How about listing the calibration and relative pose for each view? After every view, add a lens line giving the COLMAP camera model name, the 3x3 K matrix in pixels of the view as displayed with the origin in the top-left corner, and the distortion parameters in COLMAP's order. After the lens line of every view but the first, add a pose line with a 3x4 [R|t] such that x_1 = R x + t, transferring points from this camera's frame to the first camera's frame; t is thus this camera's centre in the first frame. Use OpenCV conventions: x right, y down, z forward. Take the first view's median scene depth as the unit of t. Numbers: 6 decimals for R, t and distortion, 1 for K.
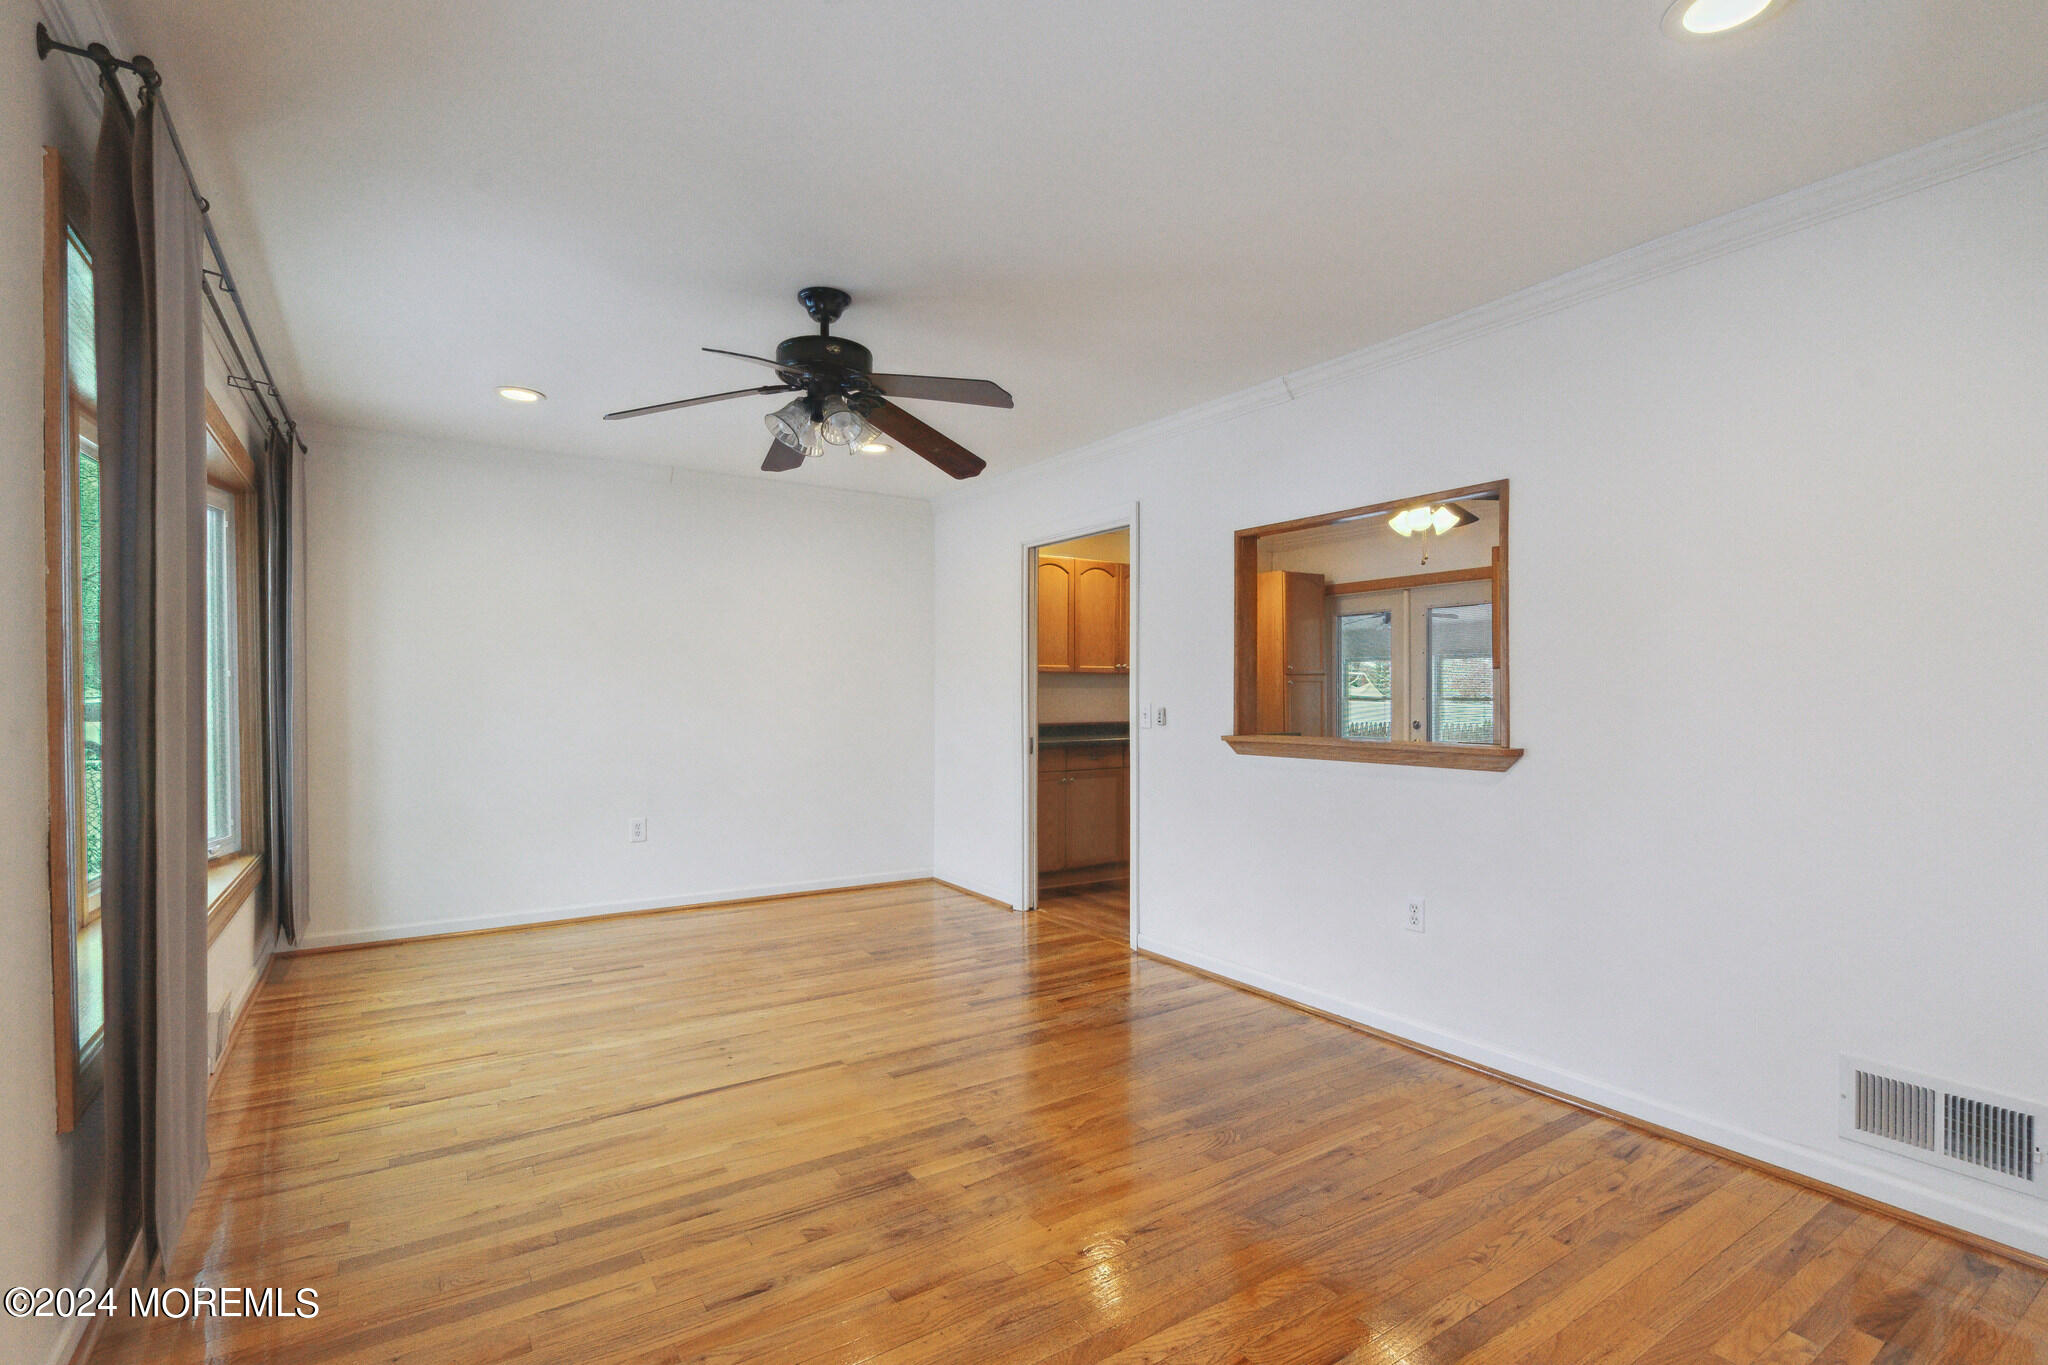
lens RADIAL K [[948.4, 0, 1010.8], [0, 948.4, 697.2], [0, 0, 1]] dist [-0.001595, -0.000019]
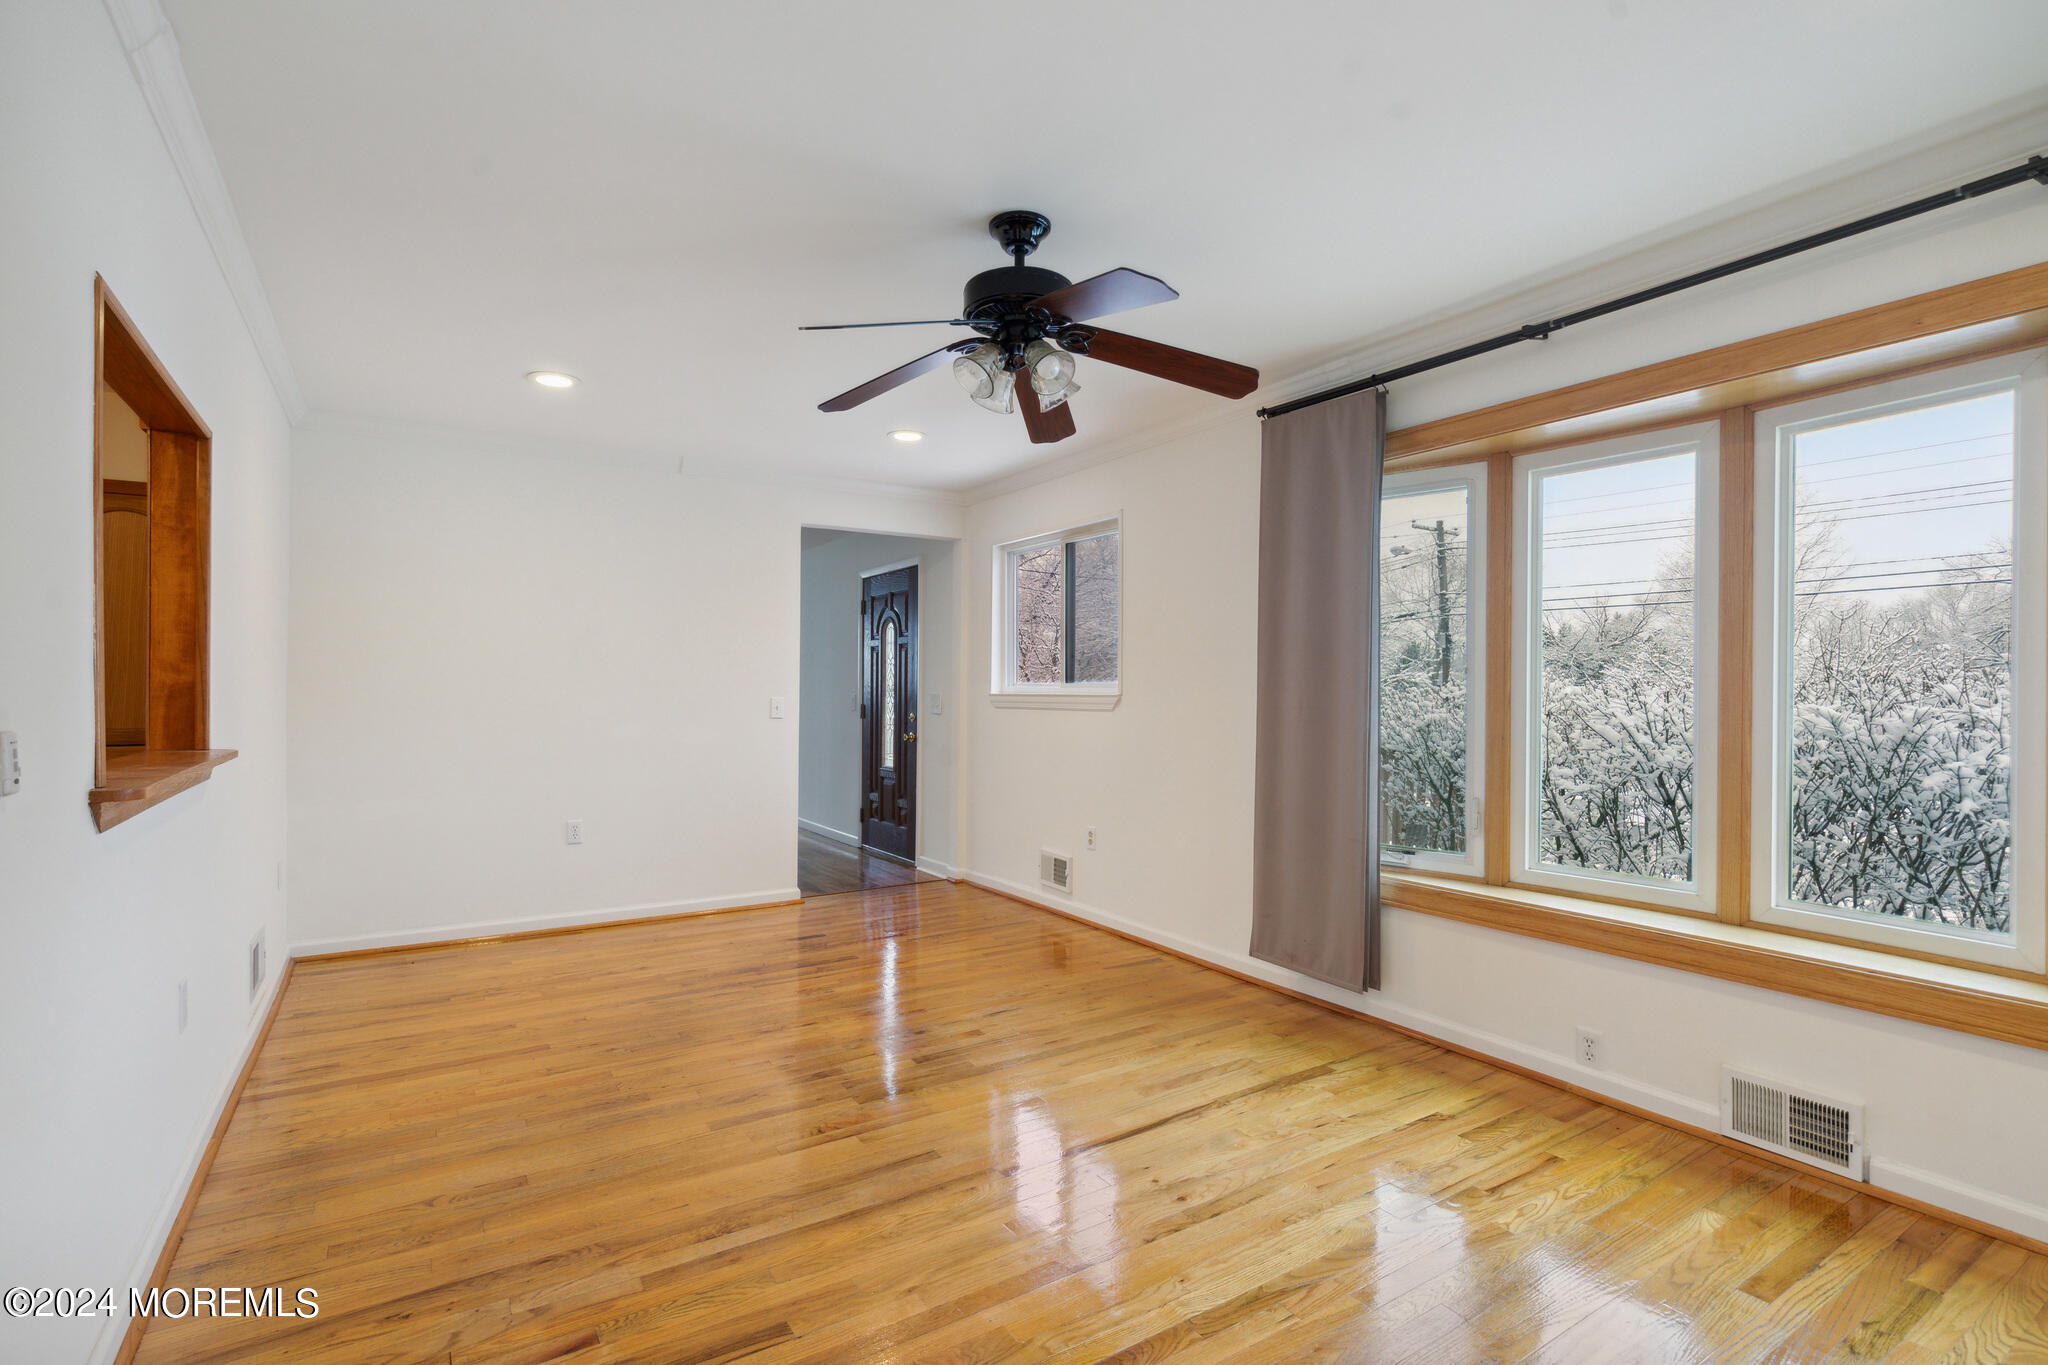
lens RADIAL K [[948.4, 0, 1010.8], [0, 948.4, 697.2], [0, 0, 1]] dist [-0.001595, -0.000019]
pose [[-0.999941, -0.006543, 0.008714, -0.220943], [-0.006490, 0.999961, 0.006055, -0.002354], [-0.008754, 0.005998, -0.999944, 2.061809]]
